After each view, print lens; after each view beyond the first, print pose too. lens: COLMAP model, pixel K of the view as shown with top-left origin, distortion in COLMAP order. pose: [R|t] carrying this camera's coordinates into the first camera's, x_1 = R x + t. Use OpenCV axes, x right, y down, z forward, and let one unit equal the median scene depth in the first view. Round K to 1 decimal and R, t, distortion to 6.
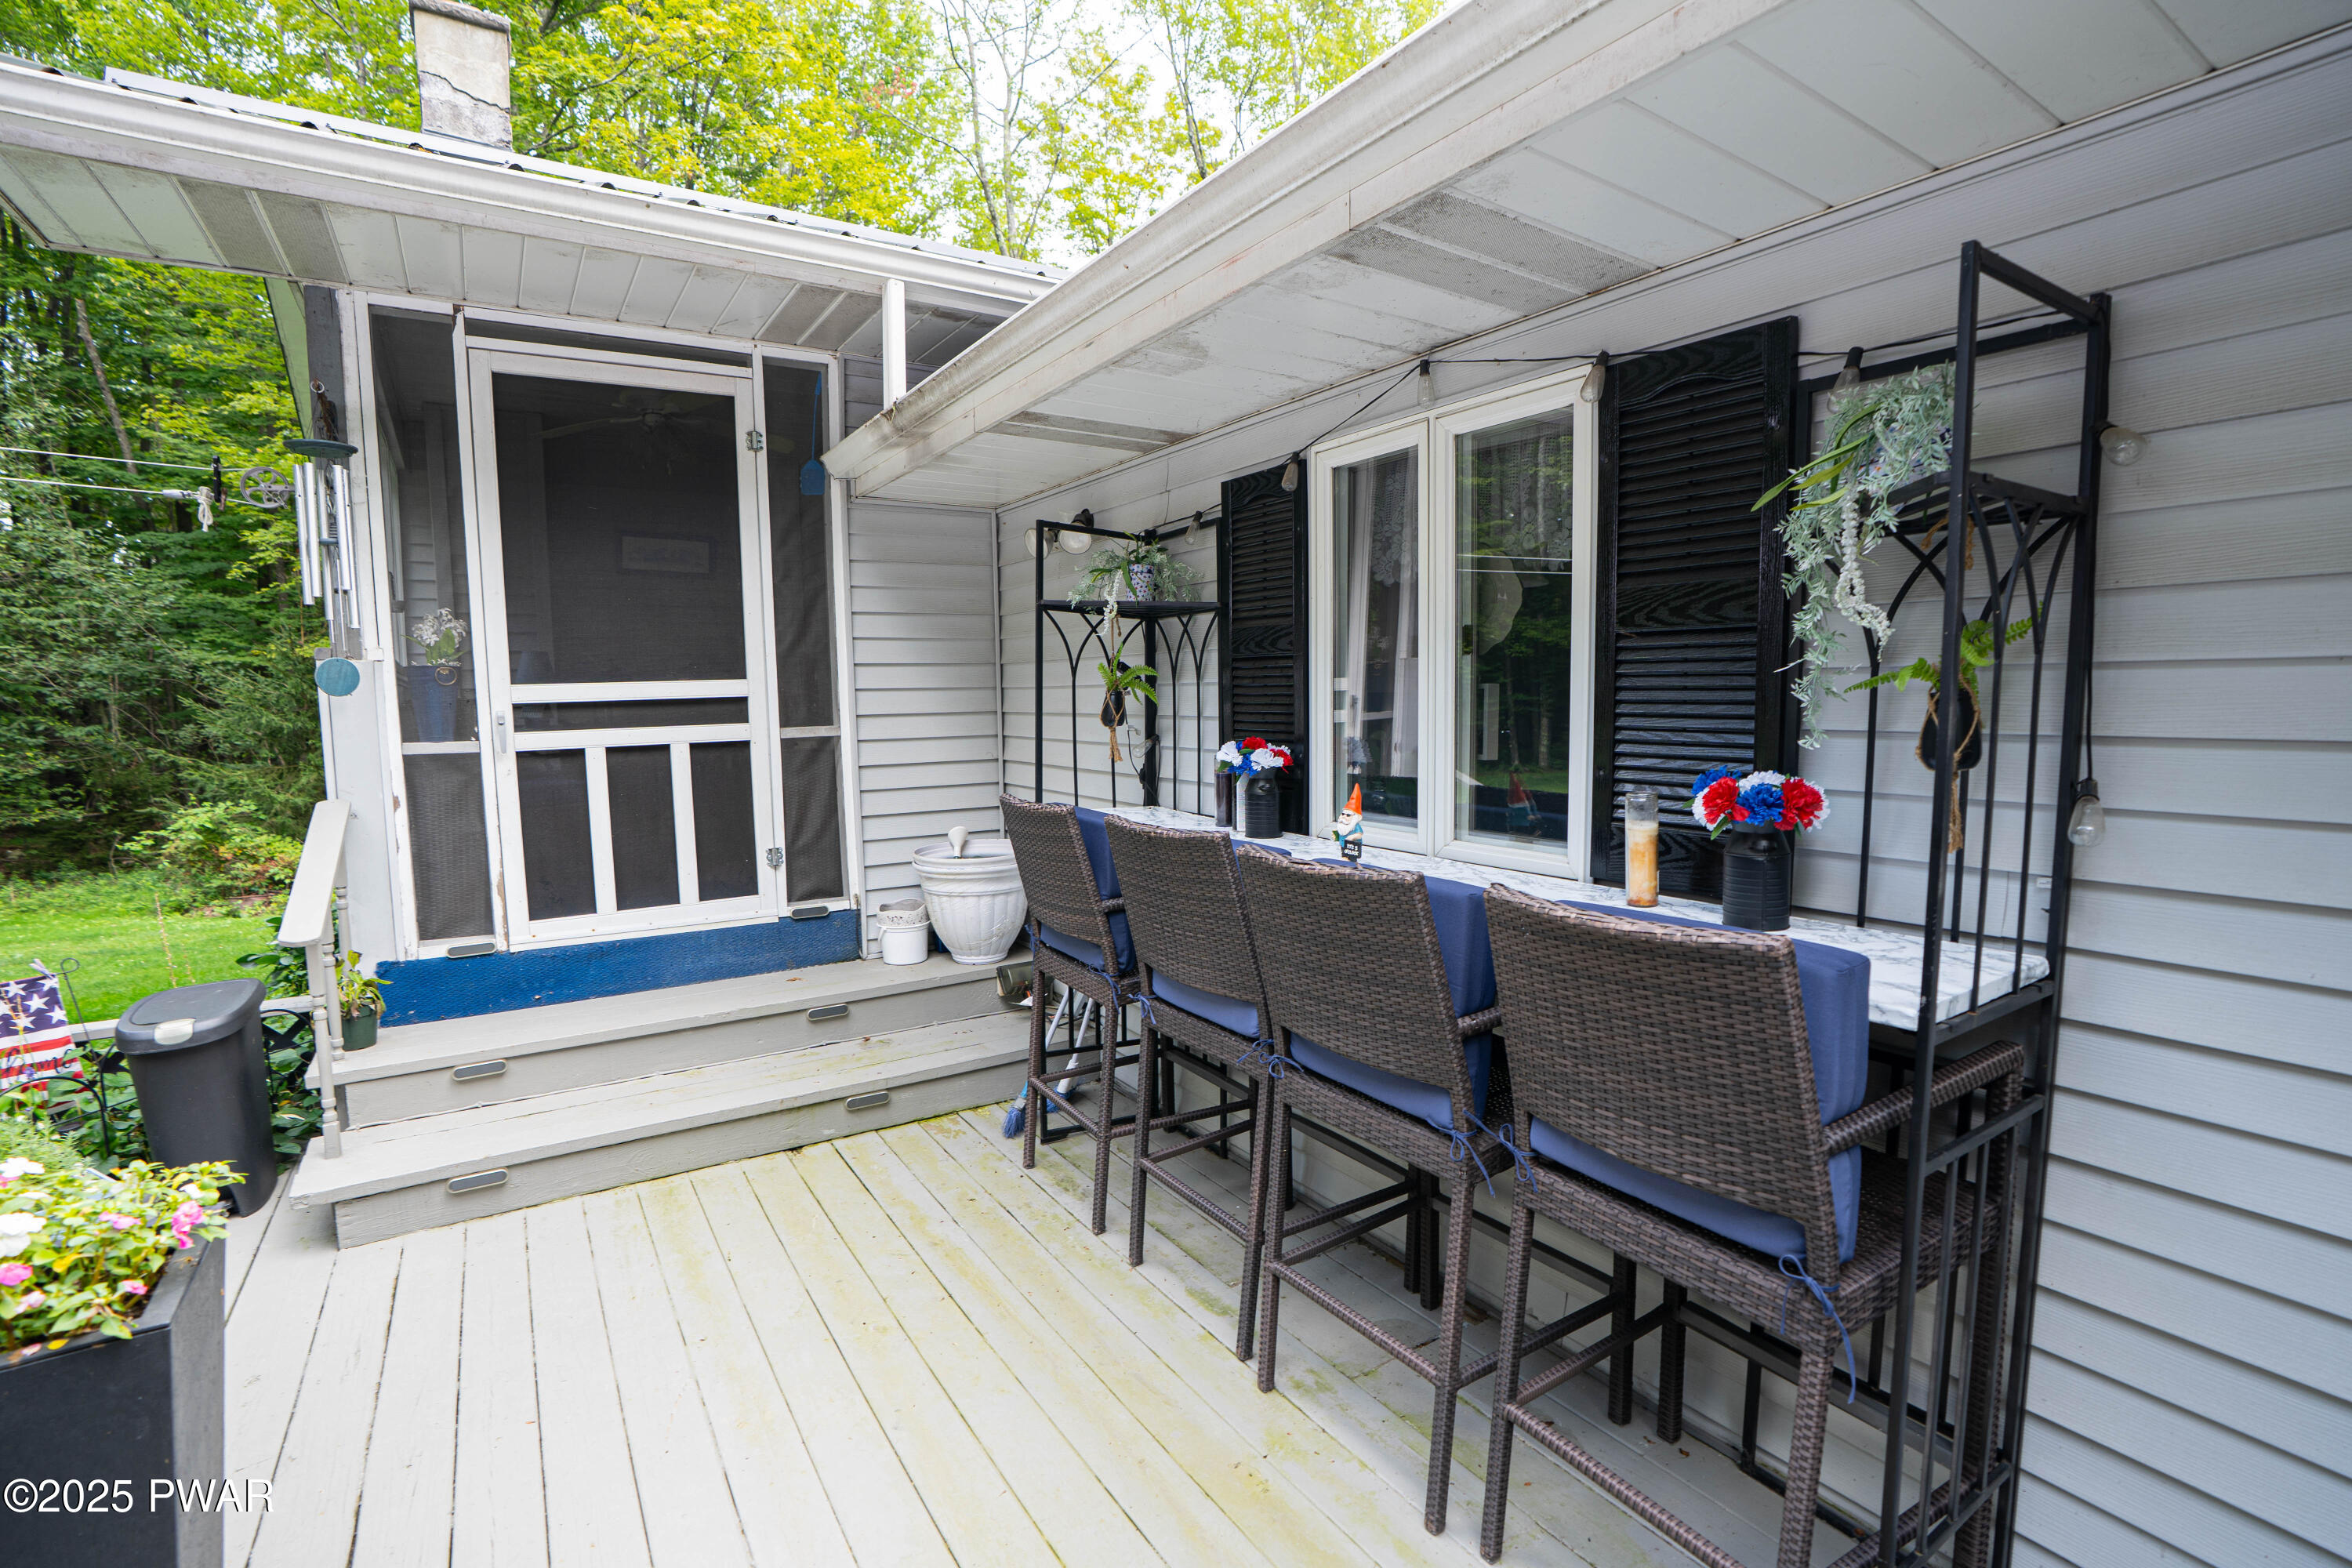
lens RADIAL K [[1093.0, 0, 1179.0], [0, 1093.0, 787.3], [0, 0, 1]] dist [-0.064704, 0.025113]
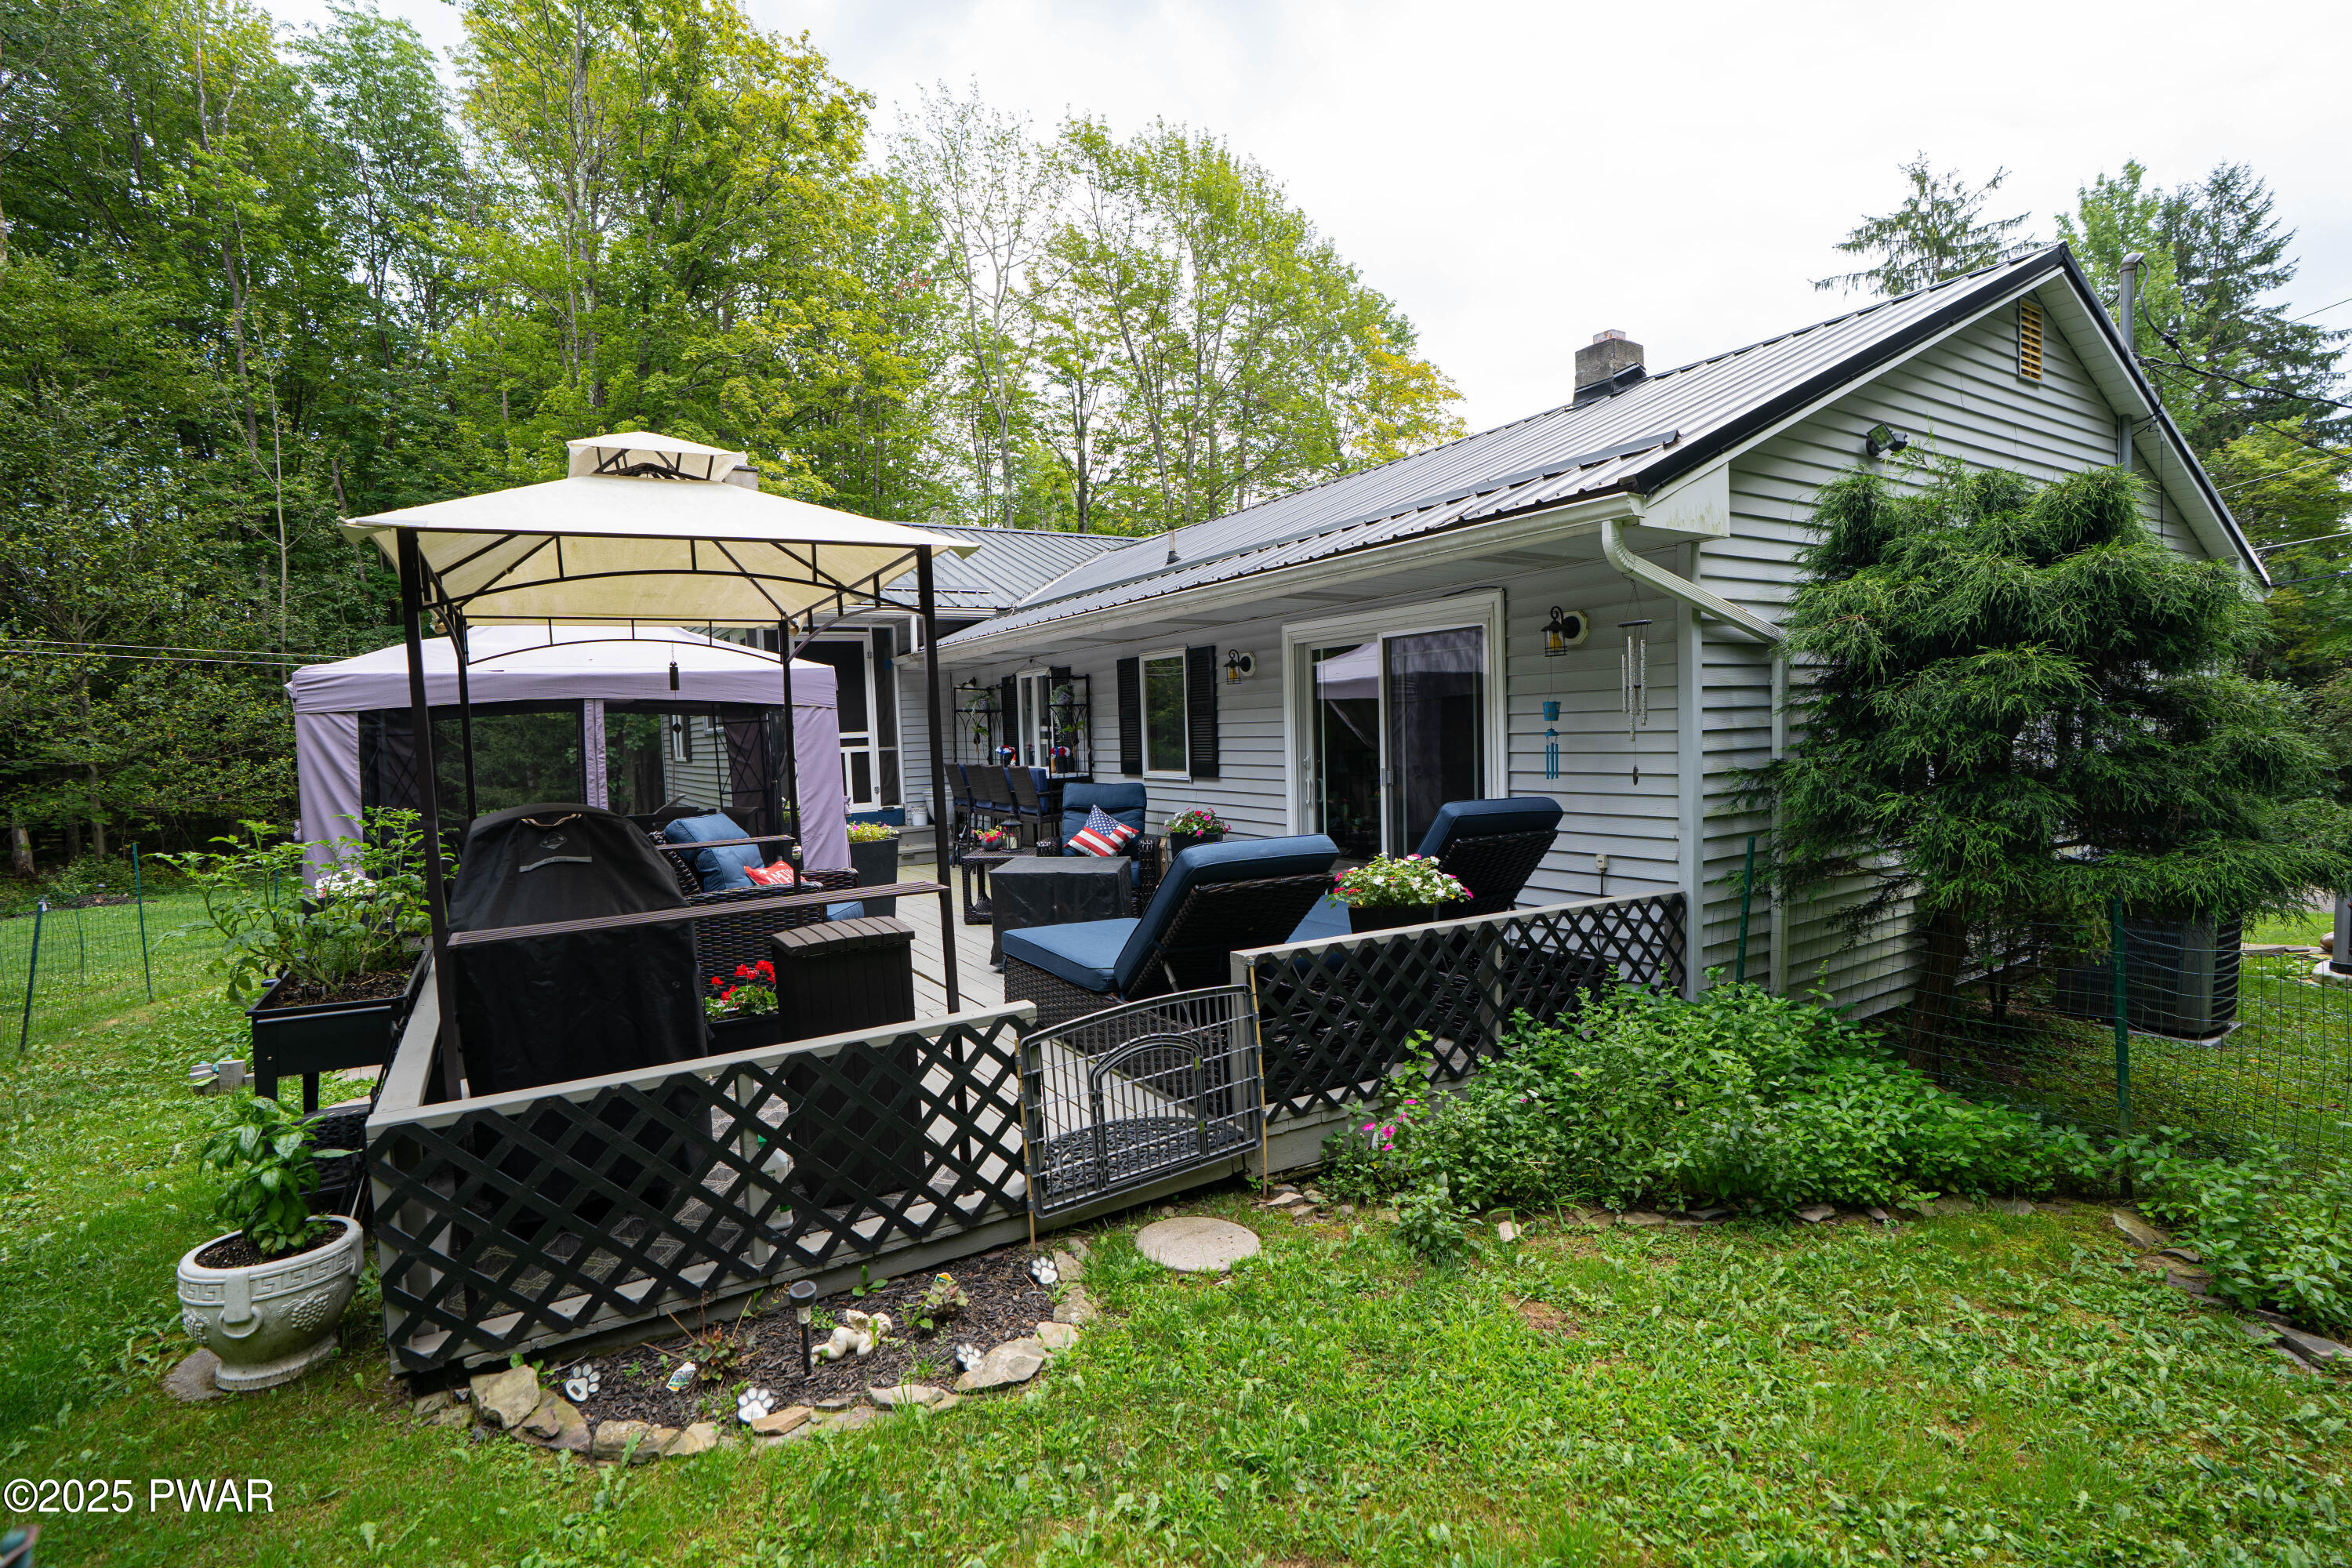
lens RADIAL K [[1093.0, 0, 1178.9], [0, 1093.0, 789.0], [0, 0, 1]] dist [-0.064704, 0.025113]
pose [[0.999556, -0.019087, -0.022893, 0.554664], [0.018402, 0.999388, -0.029745, 0.170880], [0.023447, 0.029311, 0.999295, -2.070057]]
